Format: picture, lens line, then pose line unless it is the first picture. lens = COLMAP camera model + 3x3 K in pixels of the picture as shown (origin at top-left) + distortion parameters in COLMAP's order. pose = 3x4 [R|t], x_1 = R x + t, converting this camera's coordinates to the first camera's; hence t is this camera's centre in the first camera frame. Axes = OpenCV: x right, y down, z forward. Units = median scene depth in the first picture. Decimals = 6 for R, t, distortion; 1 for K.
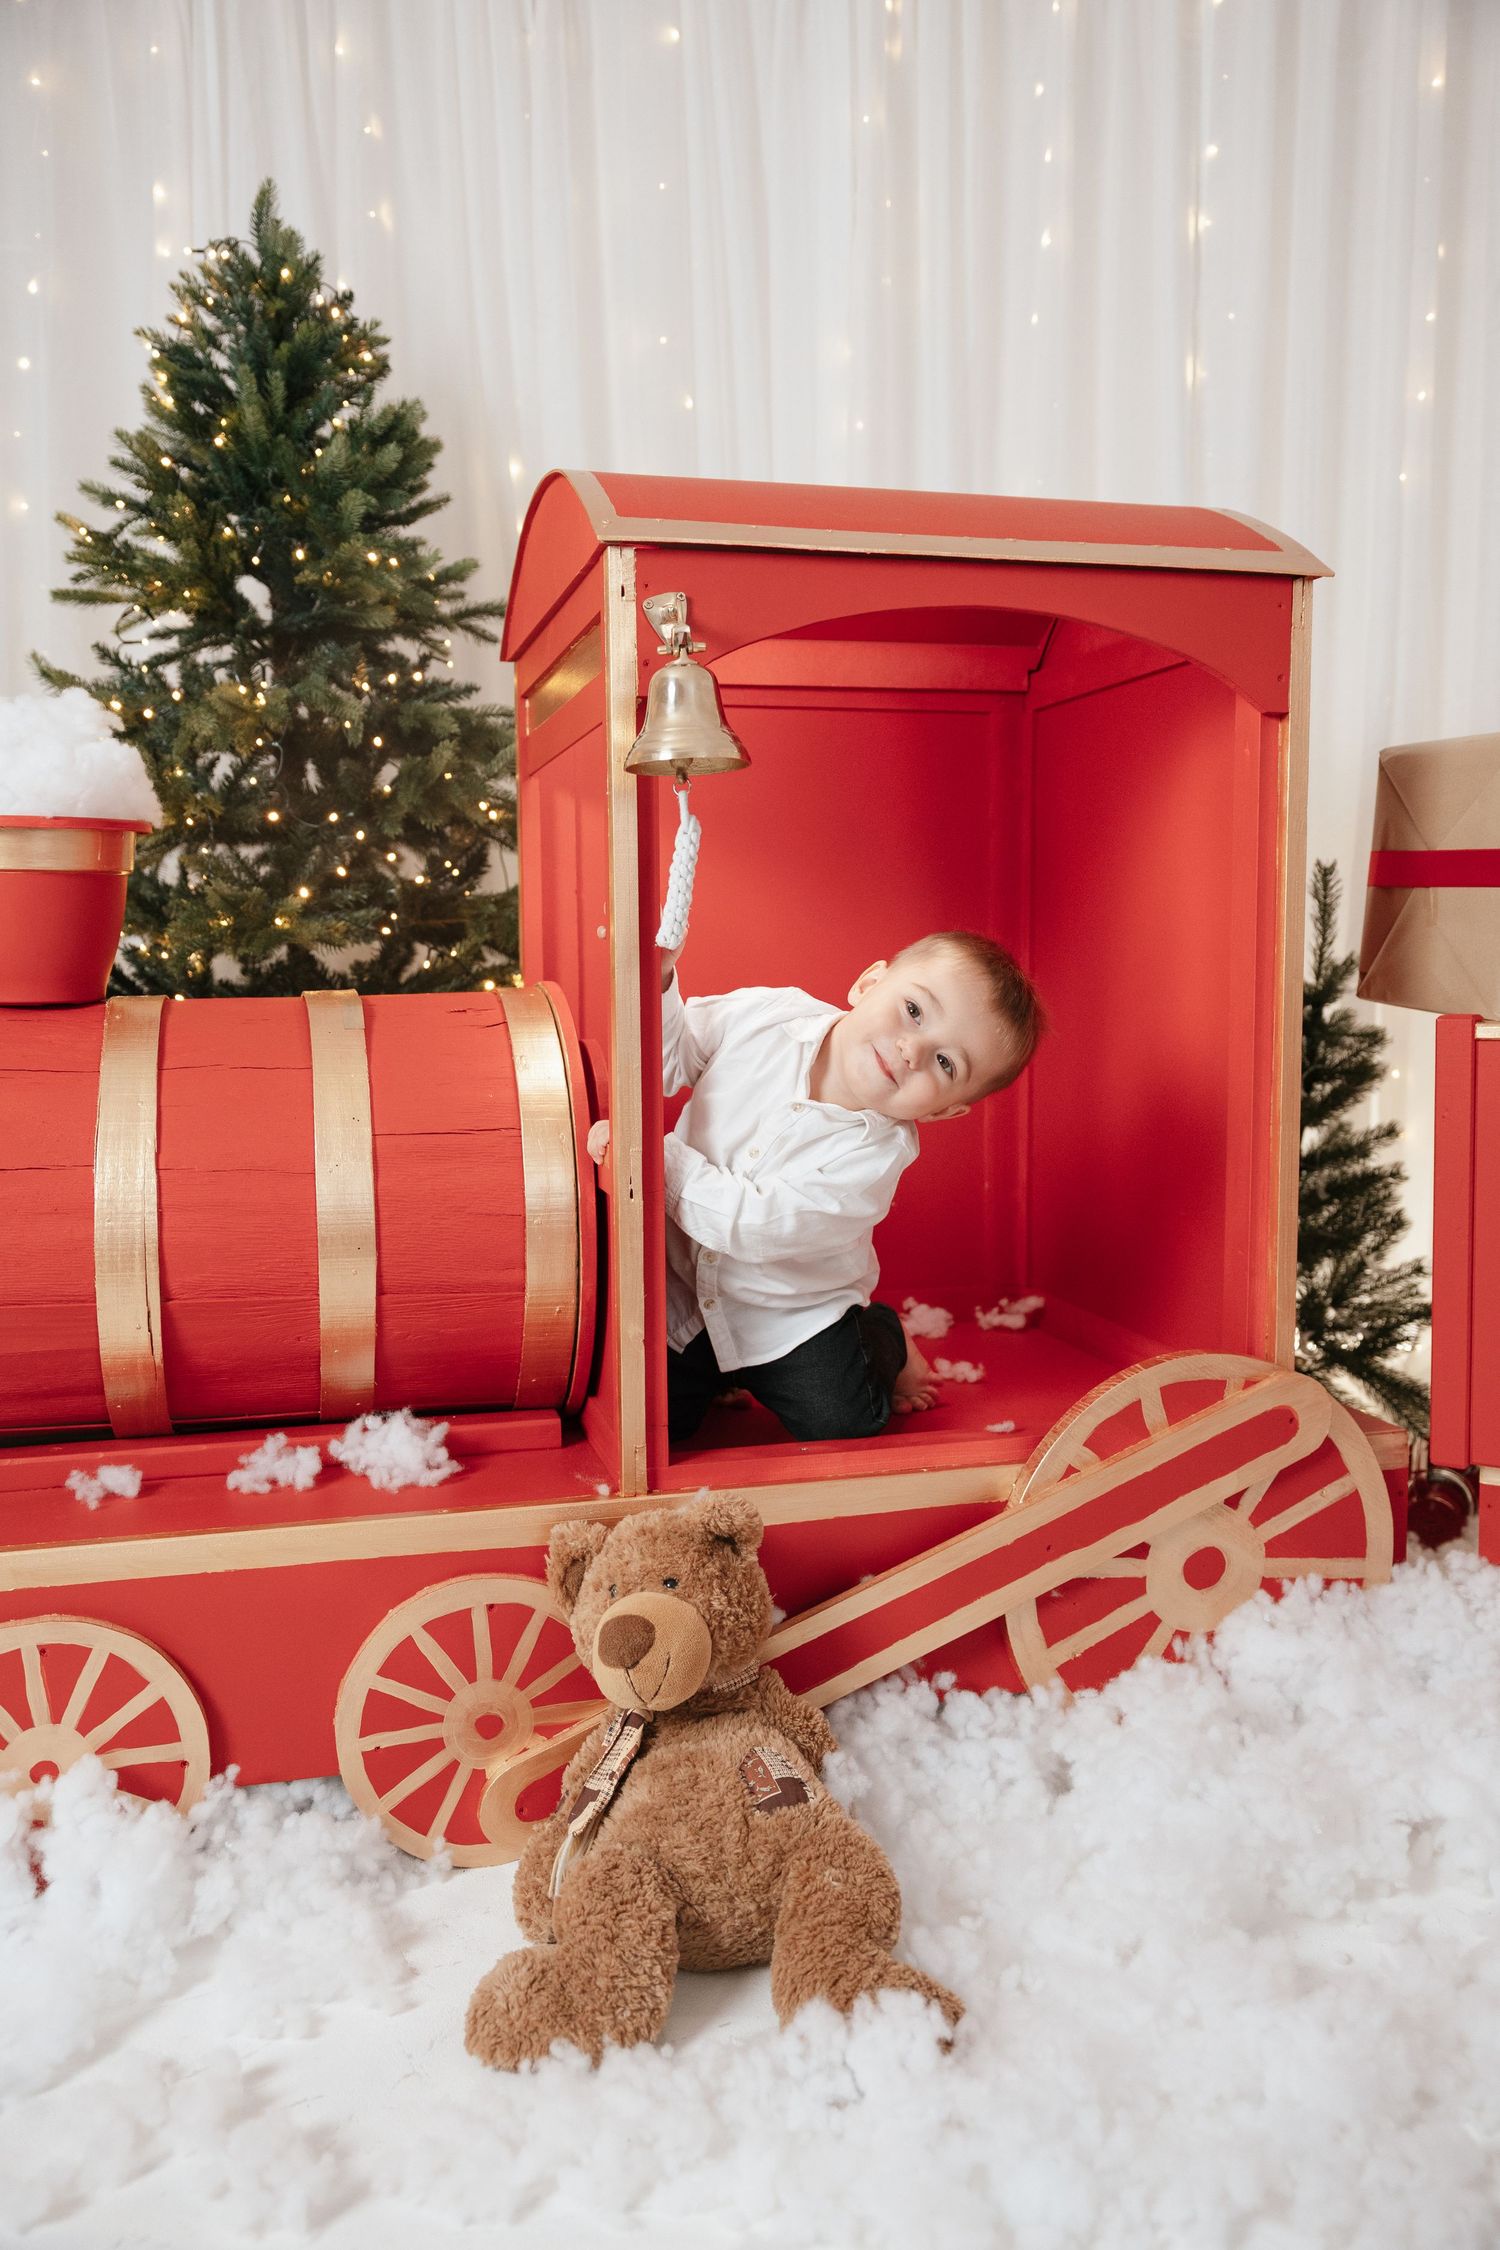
lens RADIAL K [[2047.6, 0, 769.0], [0, 2047.6, 1124.4], [0, 0, 1]] dist [-0.025391, -0.001409]
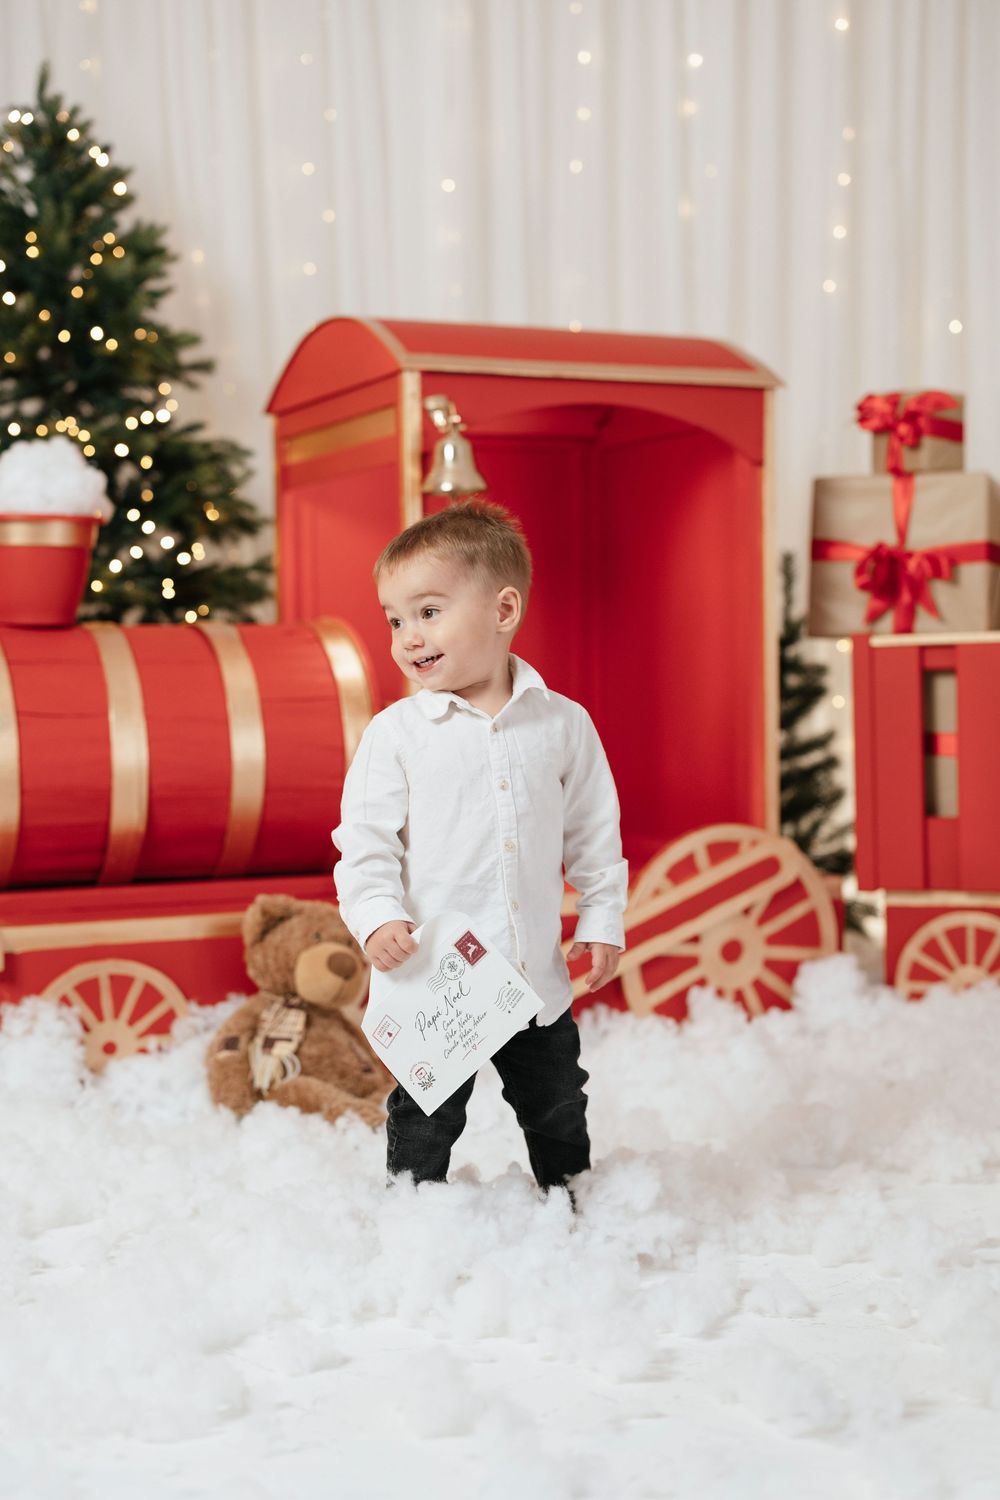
lens RADIAL K [[2528.9, 0, 699.4], [0, 2528.9, 749.6], [0, 0, 1]] dist [-0.026086, 0.053429]
pose [[0.973101, -0.011306, 0.230101, -0.270951], [0.023697, 0.998409, -0.051160, 0.137769], [-0.229157, 0.055237, 0.971821, -0.966147]]
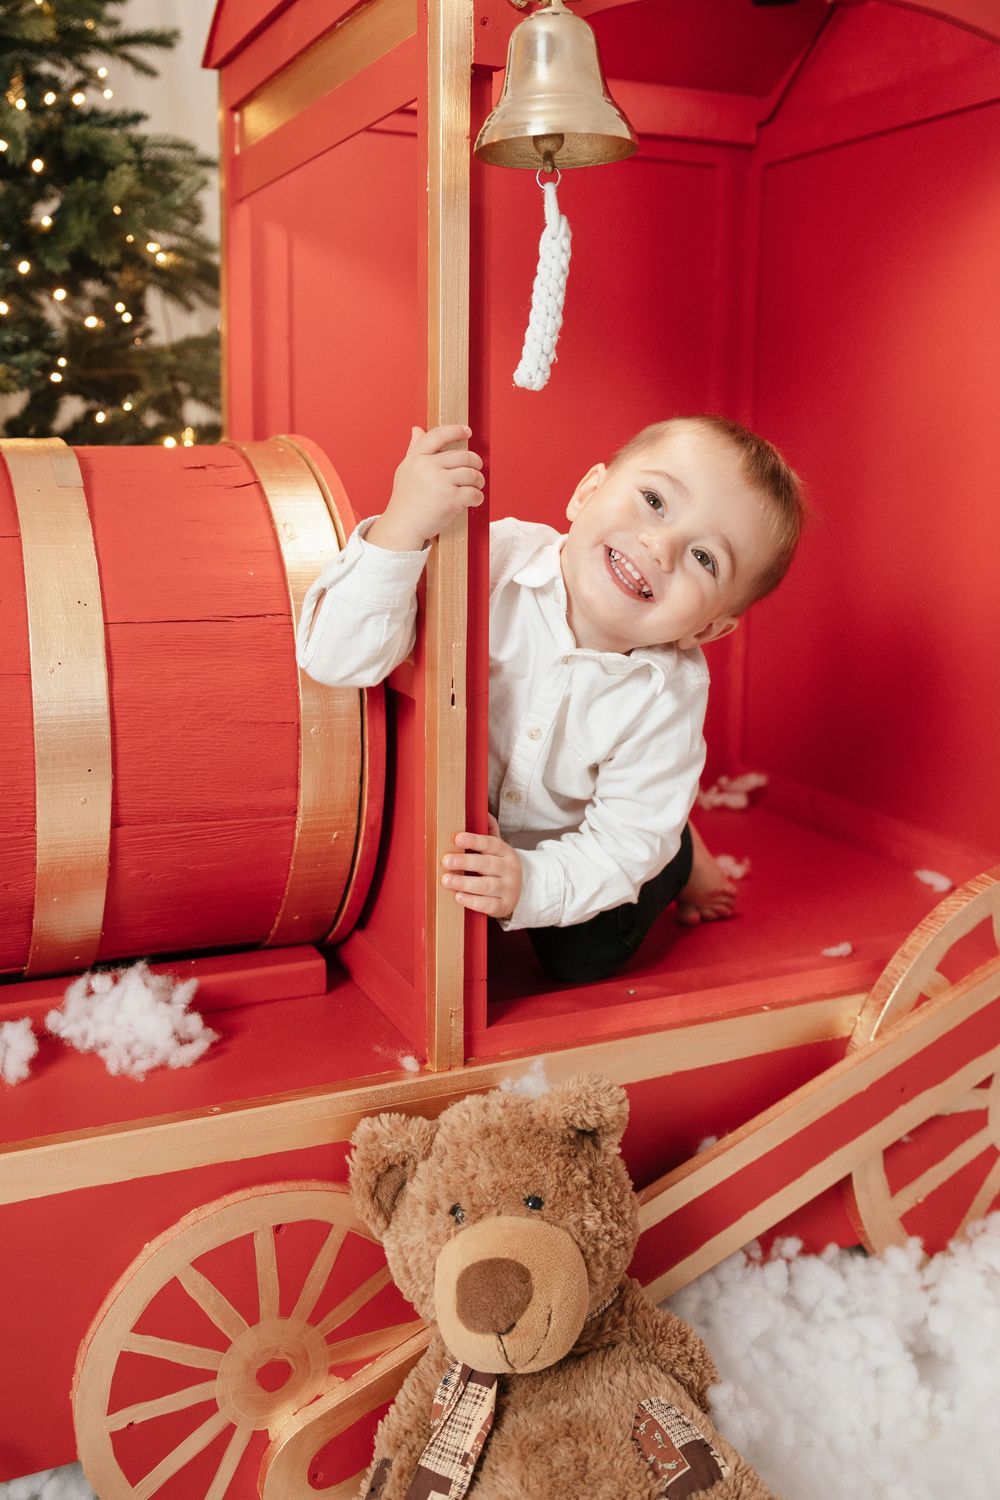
lens RADIAL K [[1641.2, 0, 618.7], [0, 1641.2, 633.3], [0, 0, 1]] dist [-0.014105, 0.028372]
pose [[0.978904, -0.002759, 0.204302, -0.109256], [-0.004597, 0.999358, 0.035518, -0.012013], [-0.204269, -0.035708, 0.978263, 0.293926]]
